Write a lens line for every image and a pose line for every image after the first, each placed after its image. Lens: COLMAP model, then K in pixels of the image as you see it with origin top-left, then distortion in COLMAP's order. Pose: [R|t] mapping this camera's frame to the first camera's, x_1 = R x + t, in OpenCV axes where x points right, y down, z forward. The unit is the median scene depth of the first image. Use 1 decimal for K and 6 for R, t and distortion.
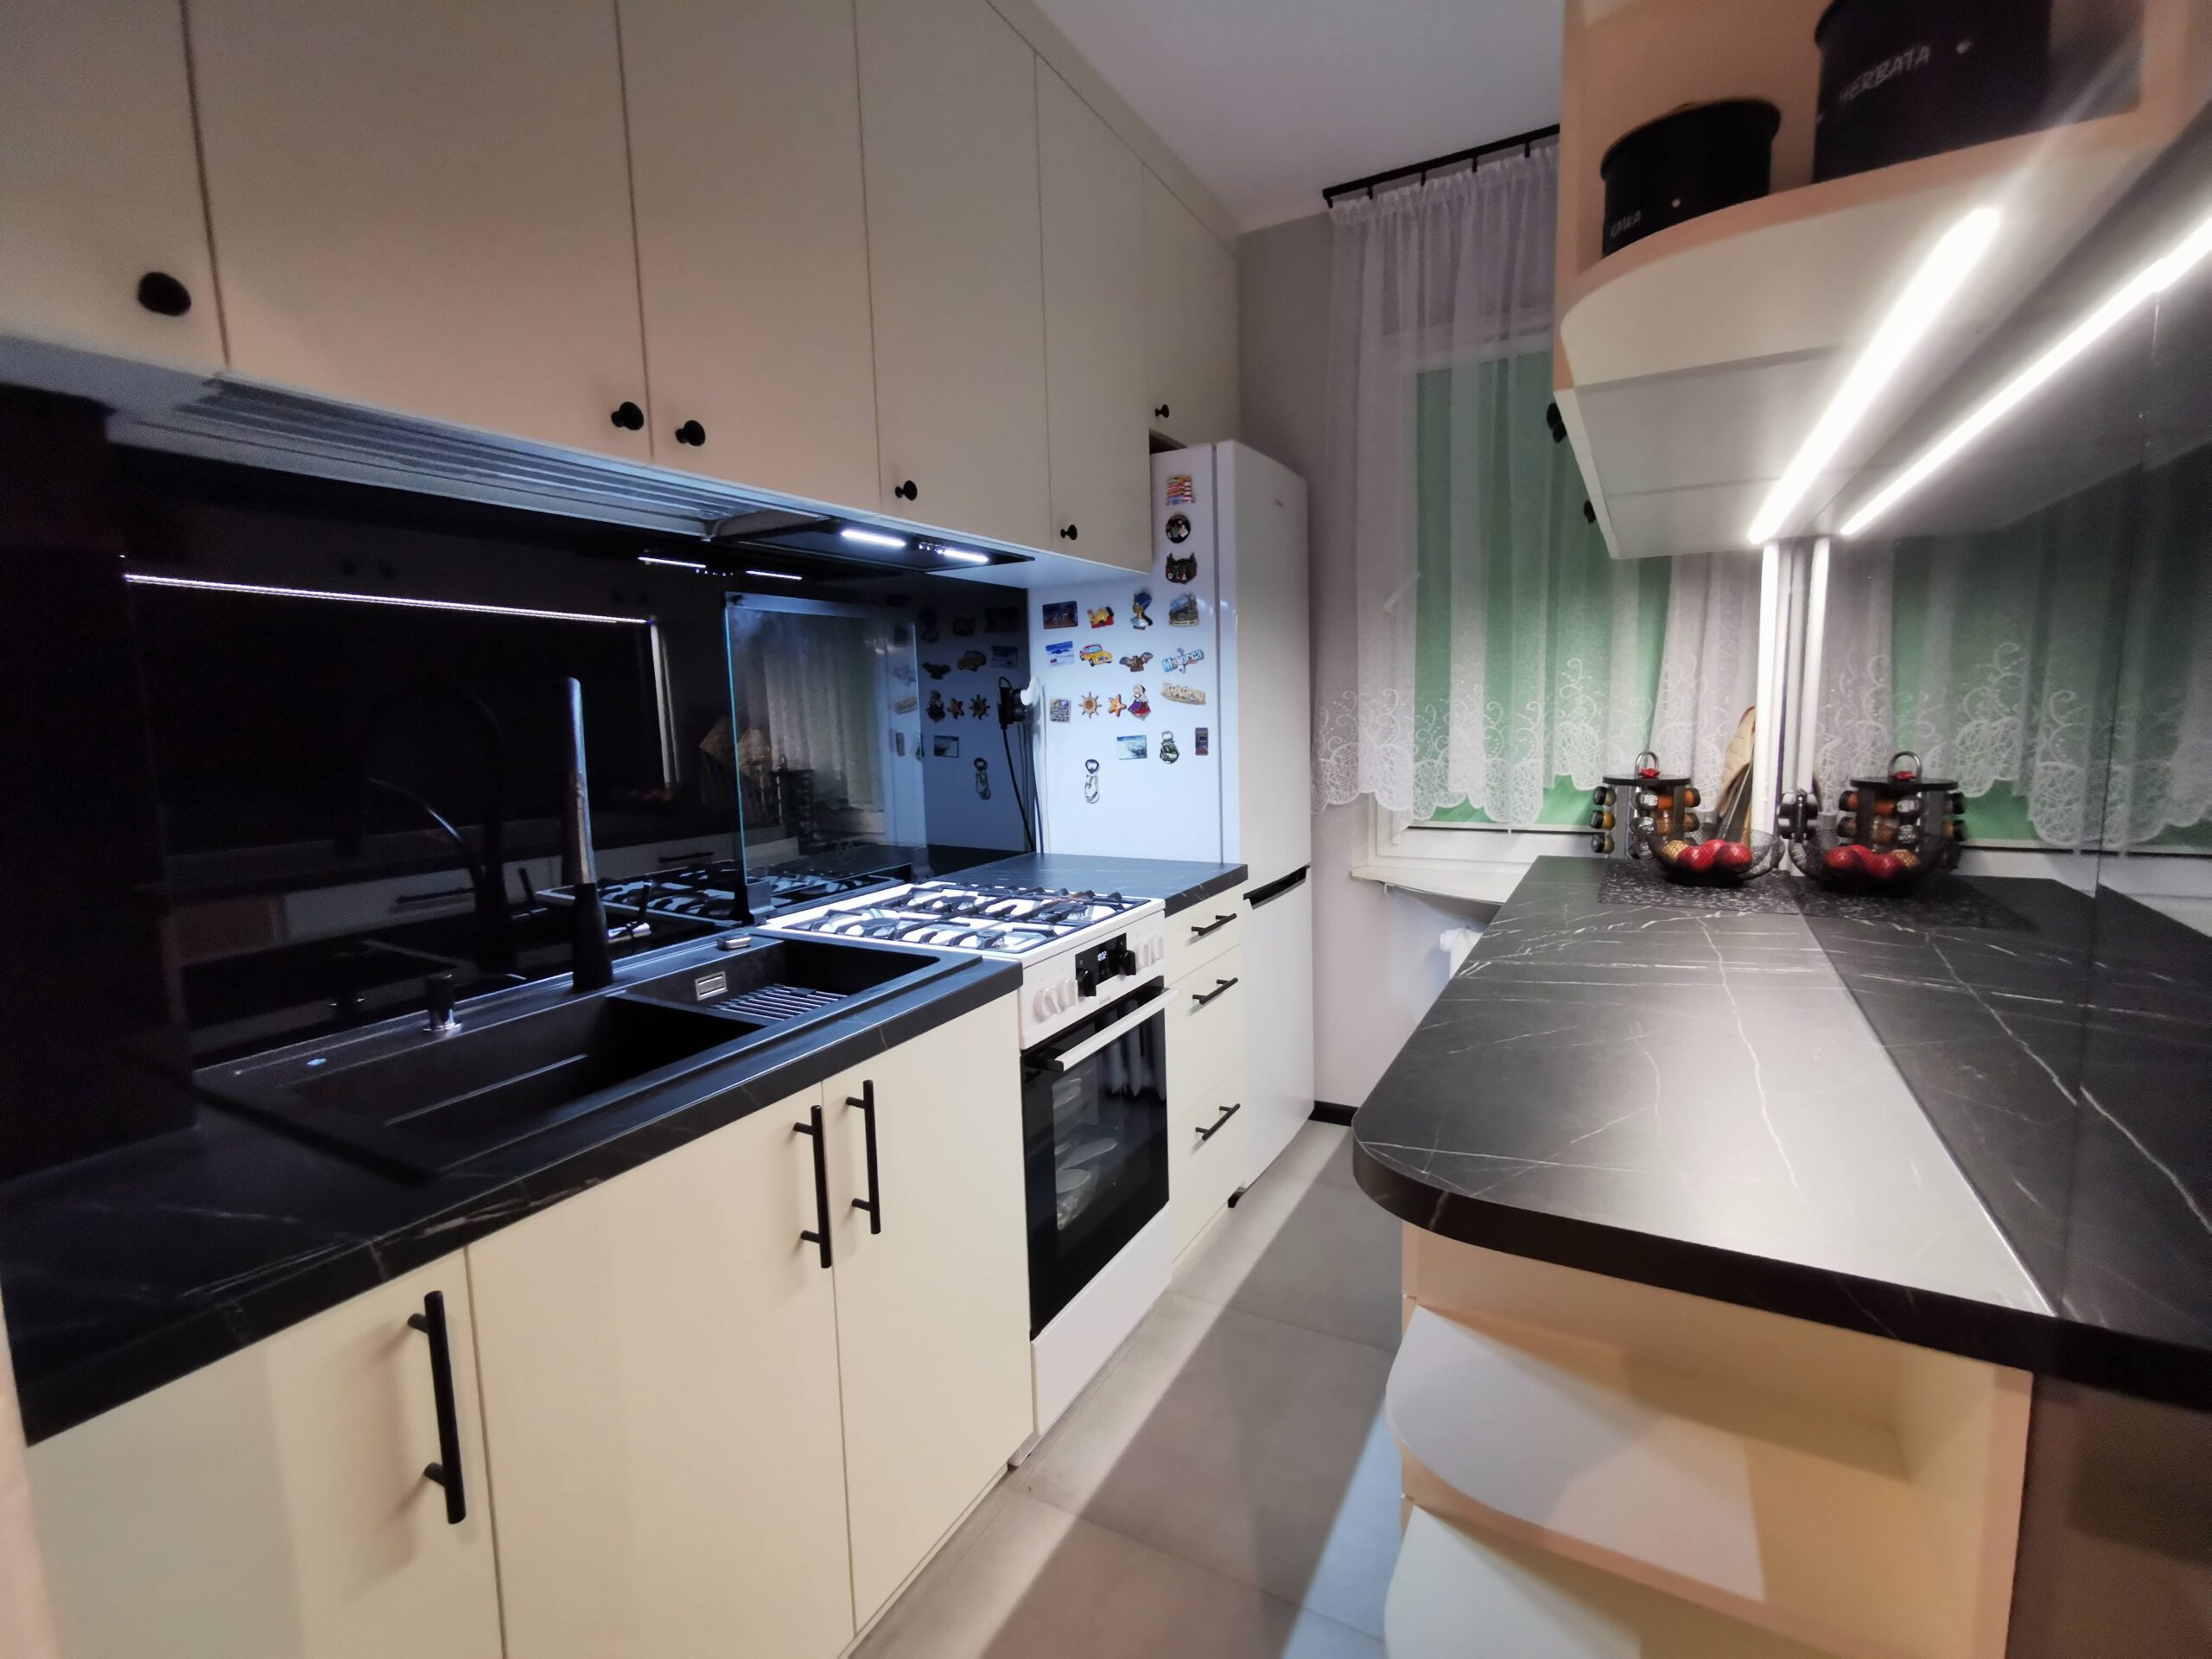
lens RADIAL K [[1023.3, 0, 1104.5], [0, 1023.3, 823.4], [0, 0, 1]] dist [-0.004581, 0.009361]
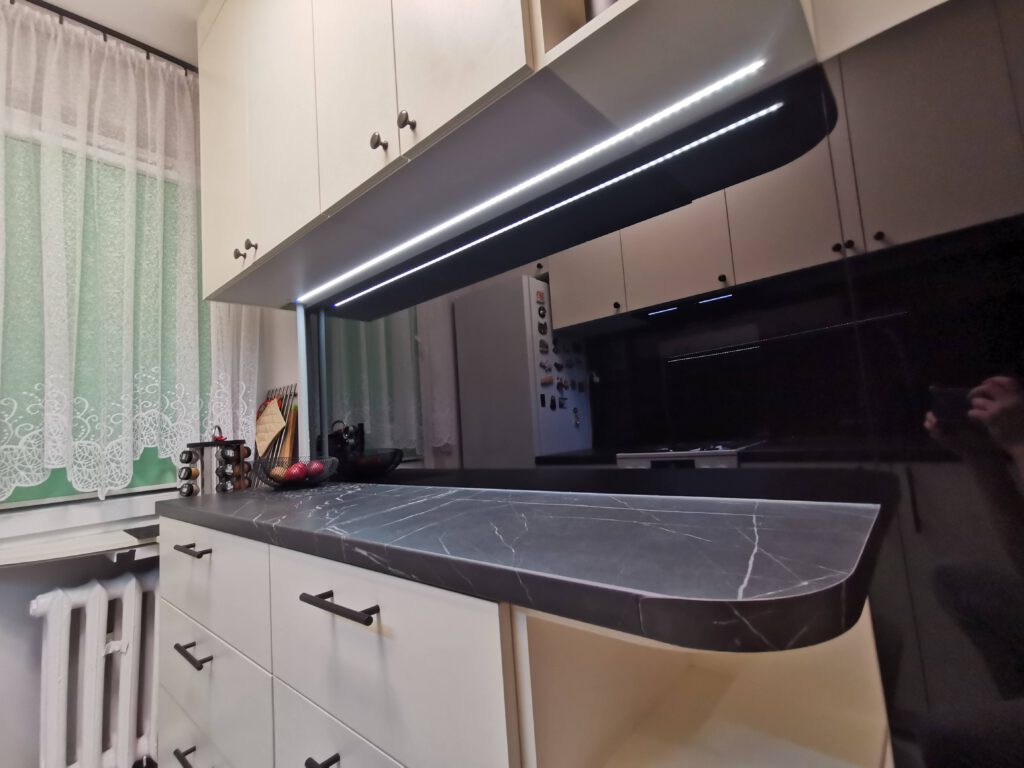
lens RADIAL K [[473.7, 0, 509.8], [0, 473.7, 380.2], [0, 0, 1]] dist [-0.004581, 0.009361]
pose [[0.231767, 0.103897, 0.967207, -0.086757], [0.185606, 0.971291, -0.148811, 0.056765], [-0.954900, 0.214009, 0.205829, 0.411397]]
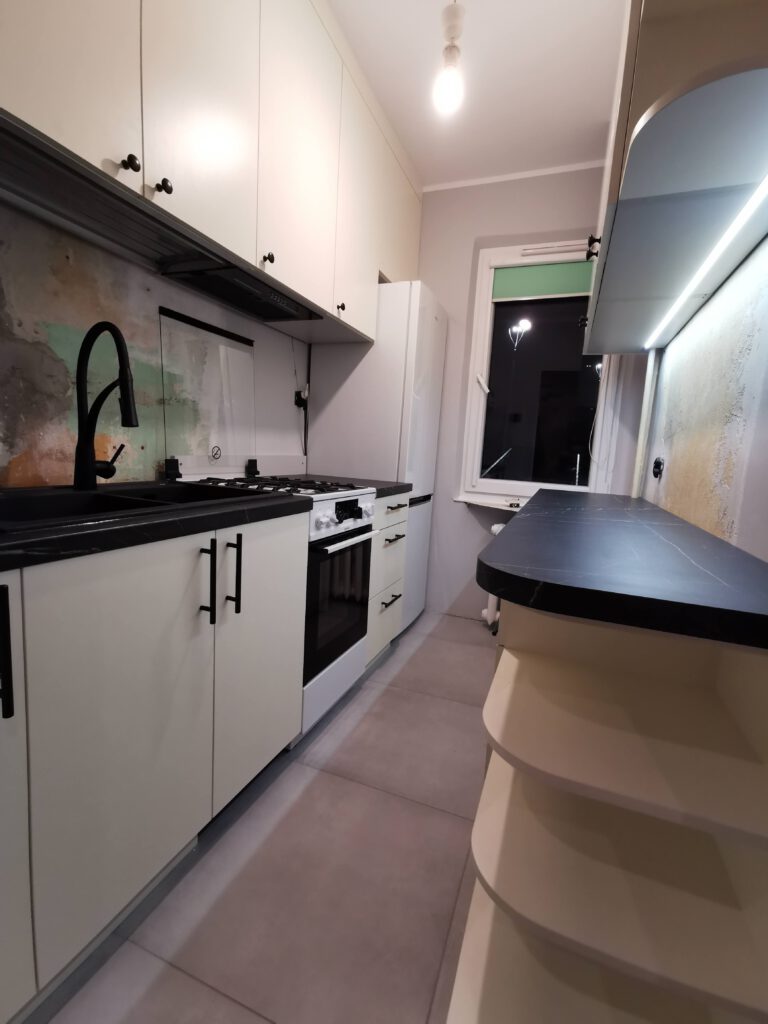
lens RADIAL K [[473.7, 0, 386.7], [0, 473.7, 513.2], [0, 0, 1]] dist [-0.004581, 0.009361]
pose [[0.987794, 0.065864, 0.141154, -0.044752], [-0.068090, 0.997619, 0.010994, 0.098795], [-0.140094, -0.020471, 0.989927, 0.035564]]
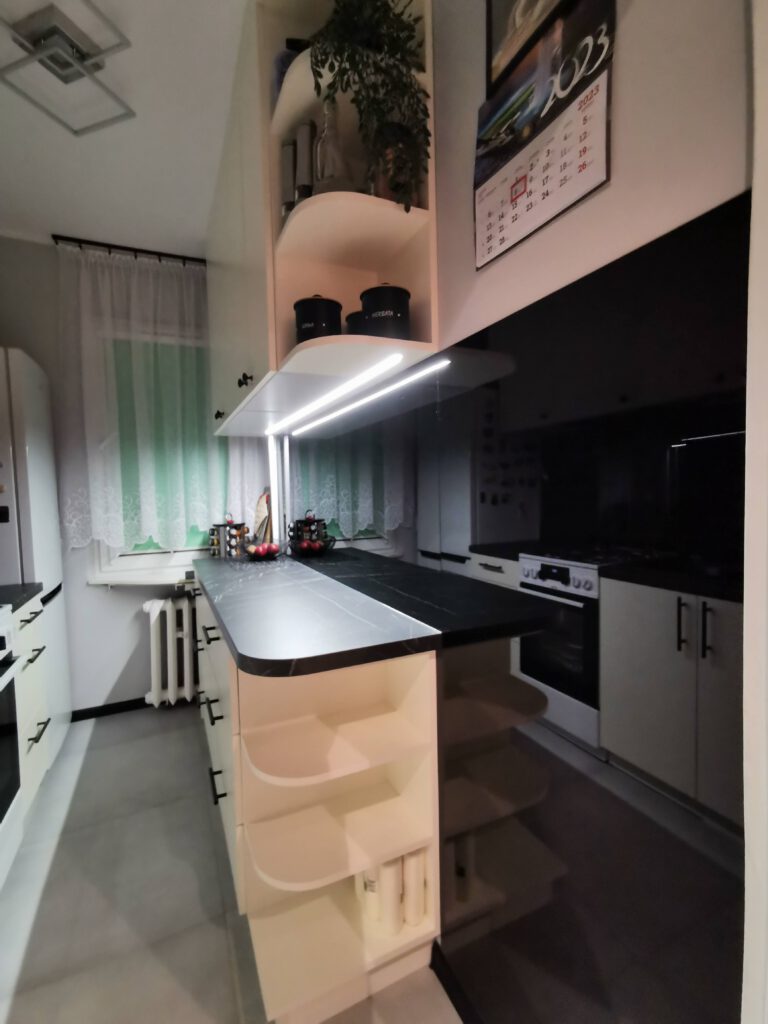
lens RADIAL K [[473.7, 0, 388.8], [0, 473.7, 510.6], [0, 0, 1]] dist [-0.004581, 0.009361]
pose [[0.586576, -0.023480, 0.809554, -0.181044], [0.106819, 0.993090, -0.048594, 0.022179], [-0.802819, 0.114980, 0.585031, 0.012178]]
